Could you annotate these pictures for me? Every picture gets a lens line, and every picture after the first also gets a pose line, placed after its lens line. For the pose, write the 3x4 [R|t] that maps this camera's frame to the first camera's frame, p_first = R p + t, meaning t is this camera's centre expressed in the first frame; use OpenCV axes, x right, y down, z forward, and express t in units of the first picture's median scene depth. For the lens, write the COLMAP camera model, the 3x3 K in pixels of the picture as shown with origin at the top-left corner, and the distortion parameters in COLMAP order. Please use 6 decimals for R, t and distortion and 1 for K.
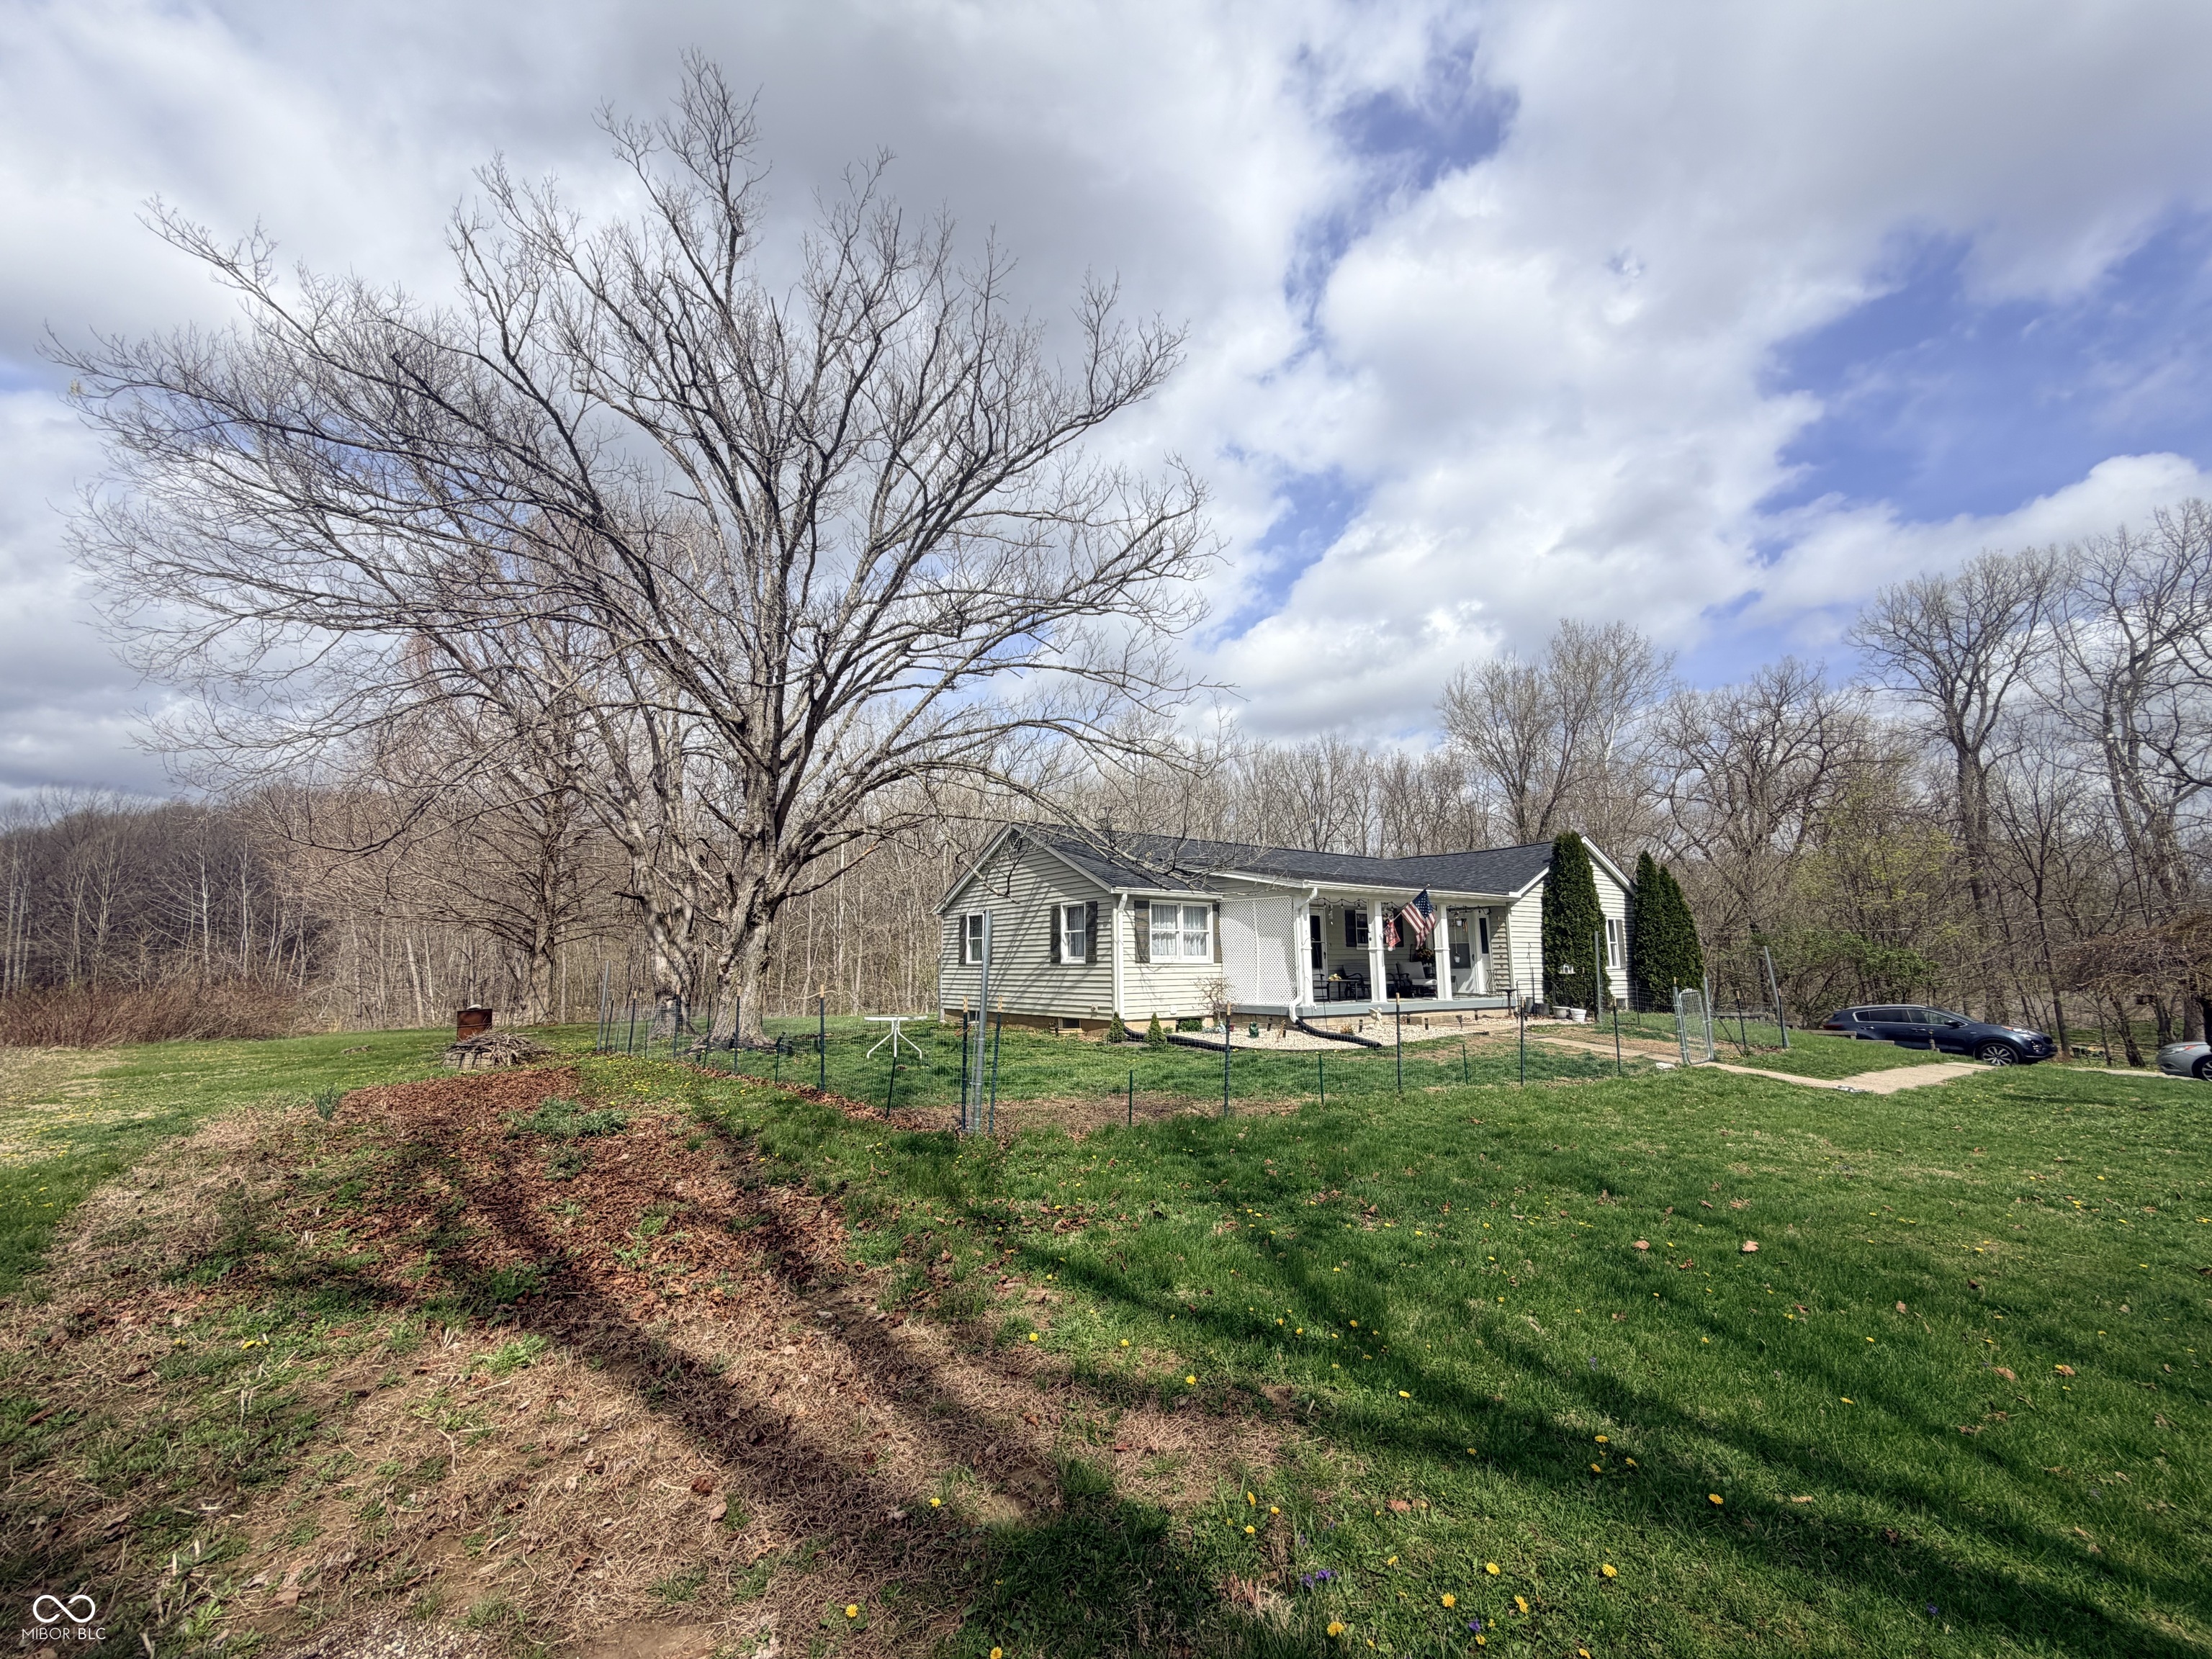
lens RADIAL K [[879.6, 0, 1099.2], [0, 879.6, 824.6], [0, 0, 1]] dist [-0.000523, 0.000336]
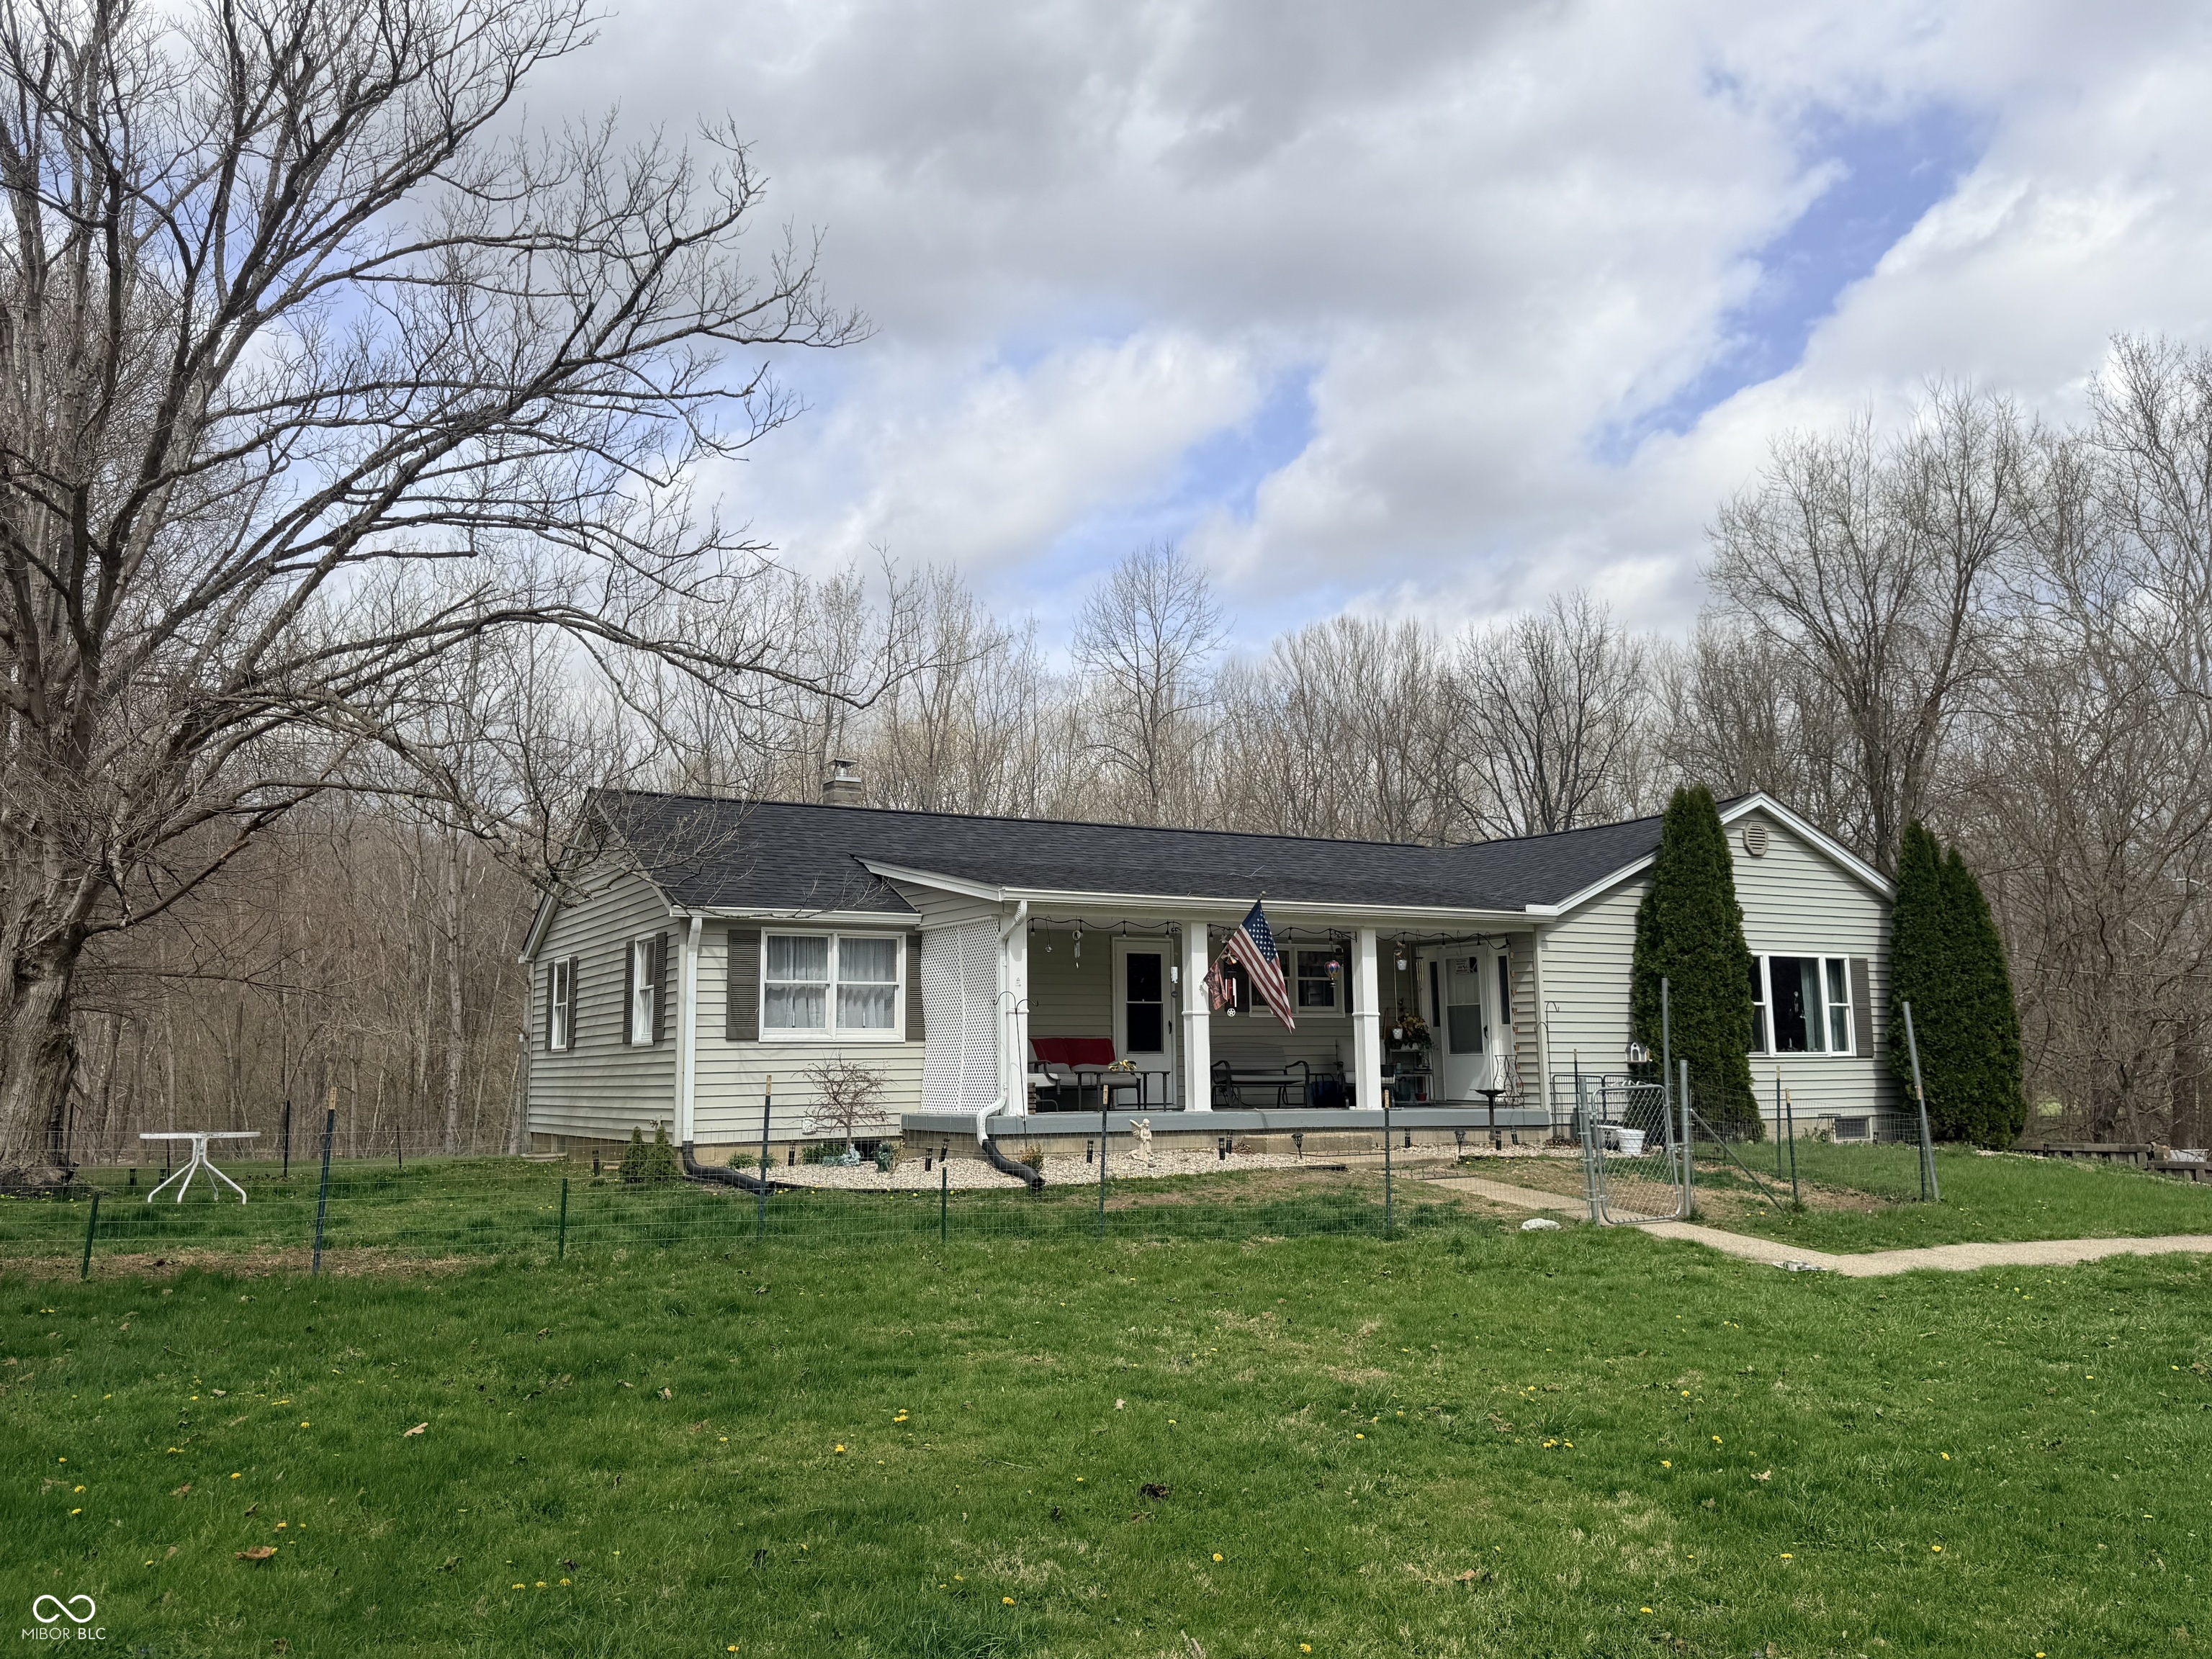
lens RADIAL K [[1728.8, 0, 1100.6], [0, 1728.8, 820.0], [0, 0, 1]] dist [0.144807, -0.266246]
pose [[0.991700, -0.022279, -0.126631, 0.400411], [0.024099, 0.999627, 0.012859, 0.008688], [0.126297, -0.015804, 0.991867, -0.059029]]
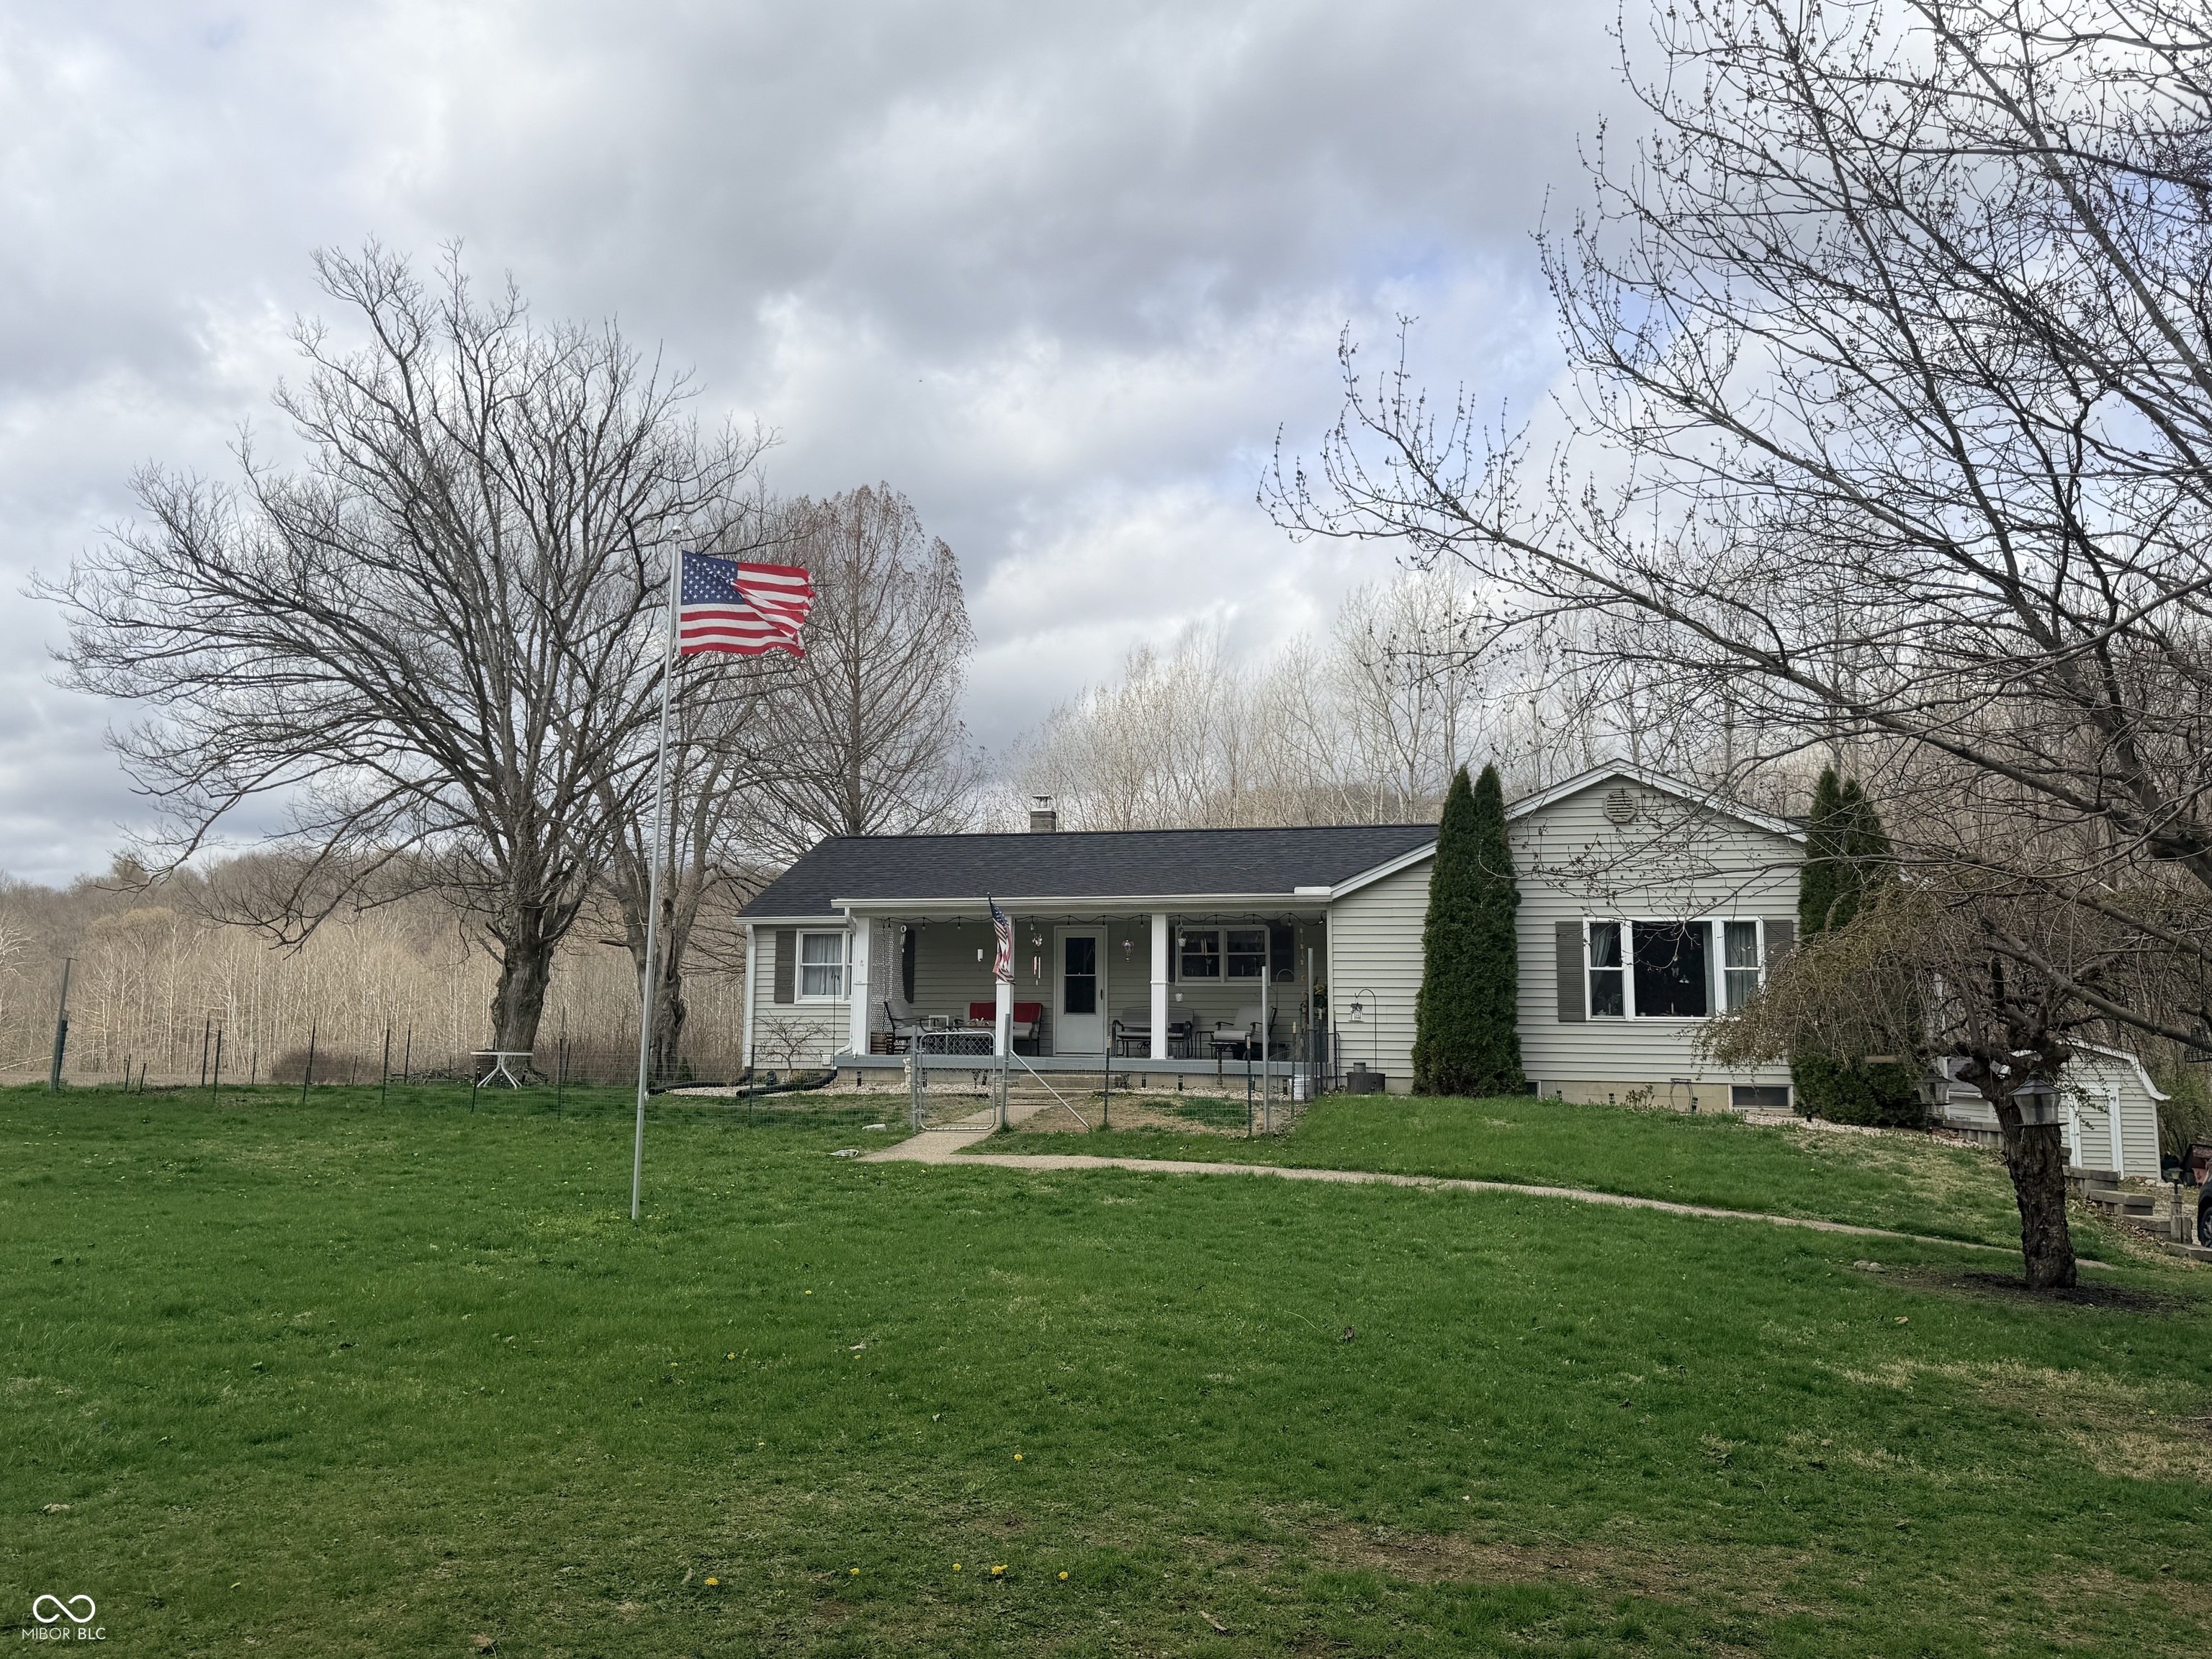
lens RADIAL K [[1728.8, 0, 1100.6], [0, 1728.8, 820.0], [0, 0, 1]] dist [0.144807, -0.266246]
pose [[0.633050, -0.087010, -0.769206, 1.497464], [0.107954, 0.993876, -0.023579, 0.051108], [0.766547, -0.068112, 0.638566, 0.162360]]
